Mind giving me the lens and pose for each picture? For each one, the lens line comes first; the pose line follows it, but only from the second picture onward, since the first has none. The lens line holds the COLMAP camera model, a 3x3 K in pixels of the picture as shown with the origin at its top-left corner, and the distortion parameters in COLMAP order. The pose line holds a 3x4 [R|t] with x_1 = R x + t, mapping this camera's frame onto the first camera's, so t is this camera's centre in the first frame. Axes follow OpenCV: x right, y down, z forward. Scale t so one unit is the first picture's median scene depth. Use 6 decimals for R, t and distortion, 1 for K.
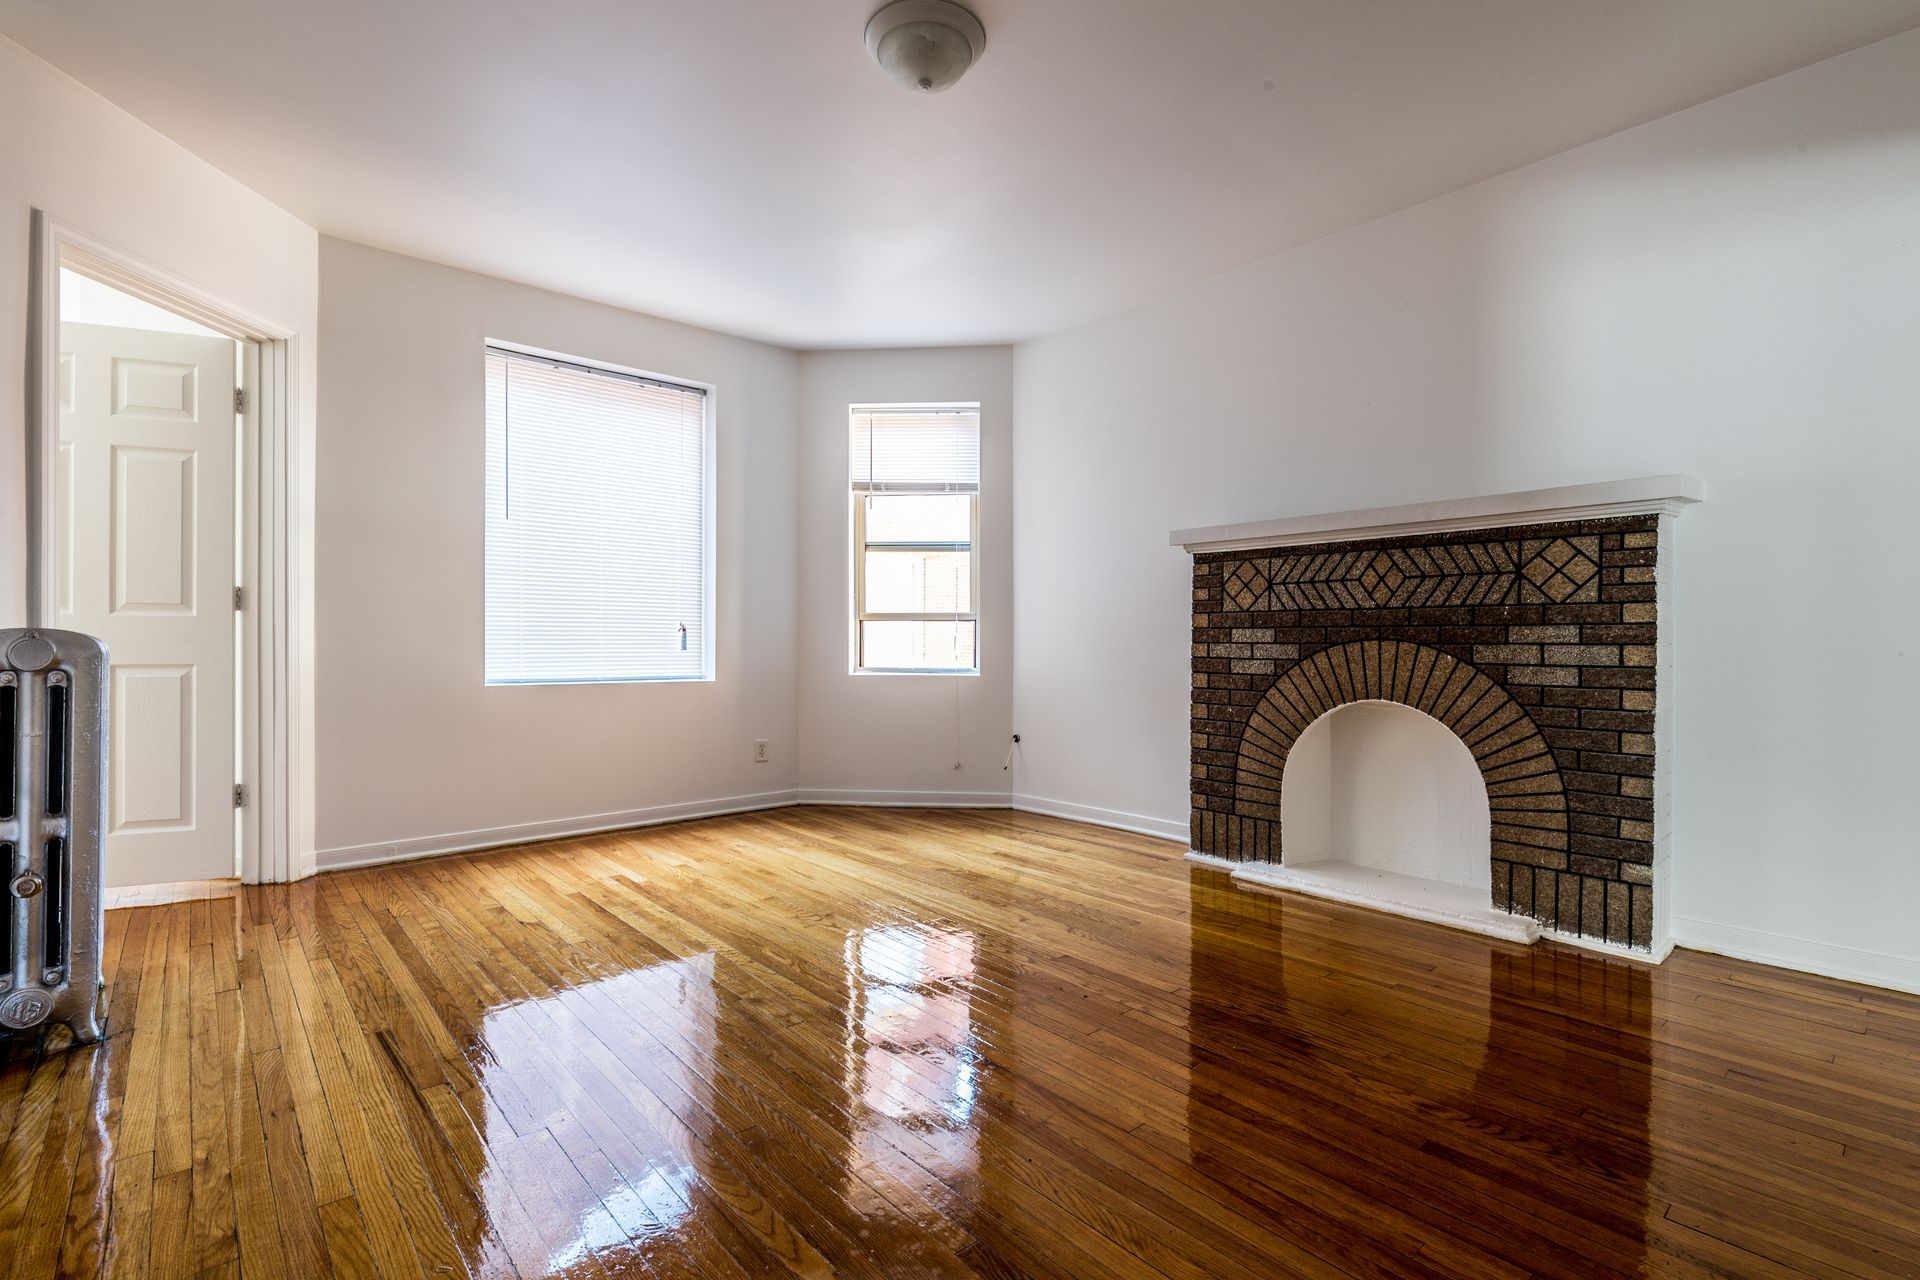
lens RADIAL K [[769.3, 0, 954.4], [0, 769.3, 646.5], [0, 0, 1]] dist [0.004441, -0.006096]
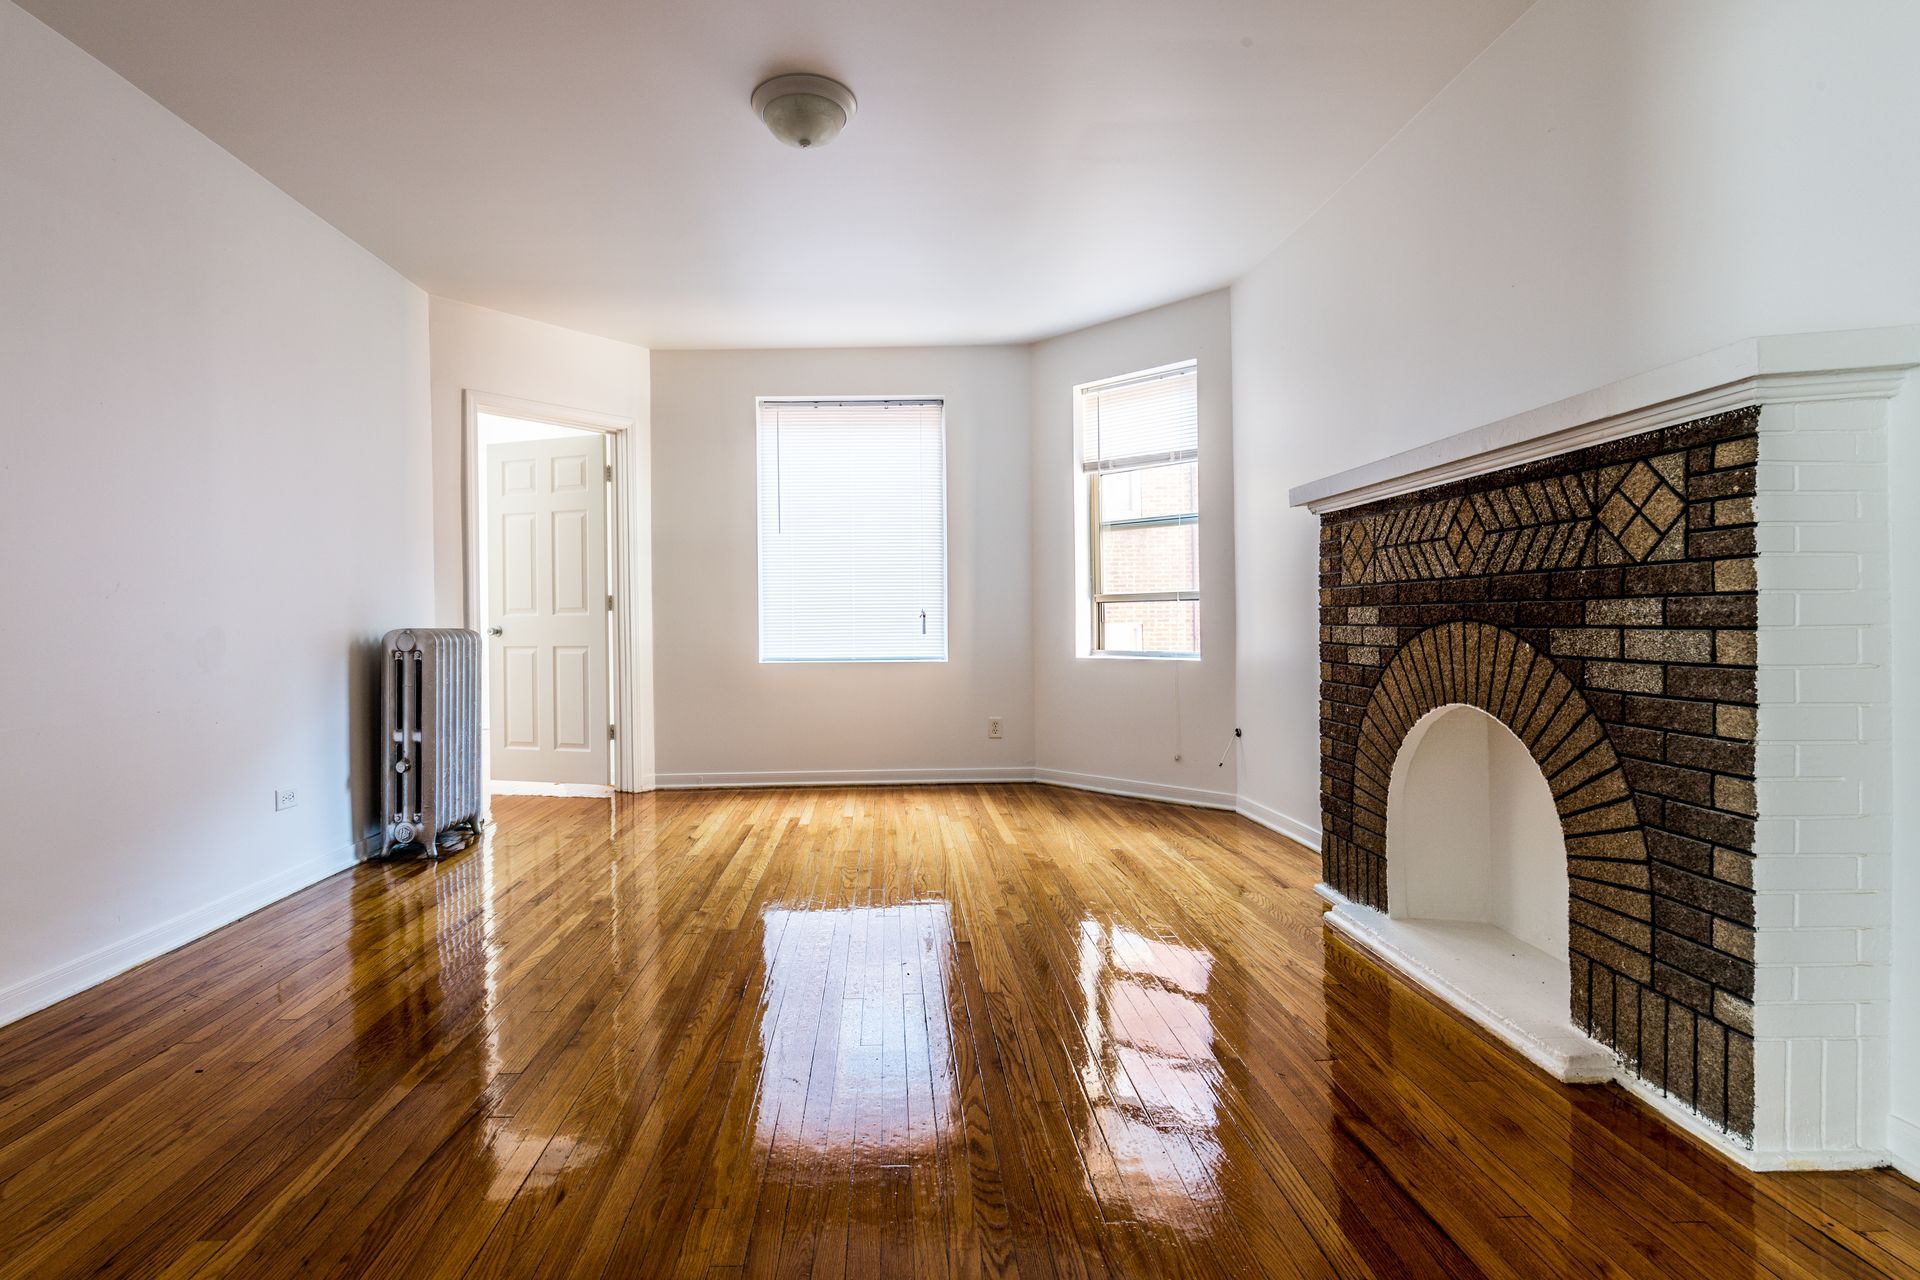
lens RADIAL K [[802.4, 0, 960.0], [0, 802.4, 627.3], [0, 0, 1]] dist [-0.002972, -0.001004]
pose [[0.813550, -0.008569, -0.581432, 0.658785], [0.010866, 0.999941, 0.000466, -0.008831], [0.581394, -0.006697, 0.813595, 0.127286]]
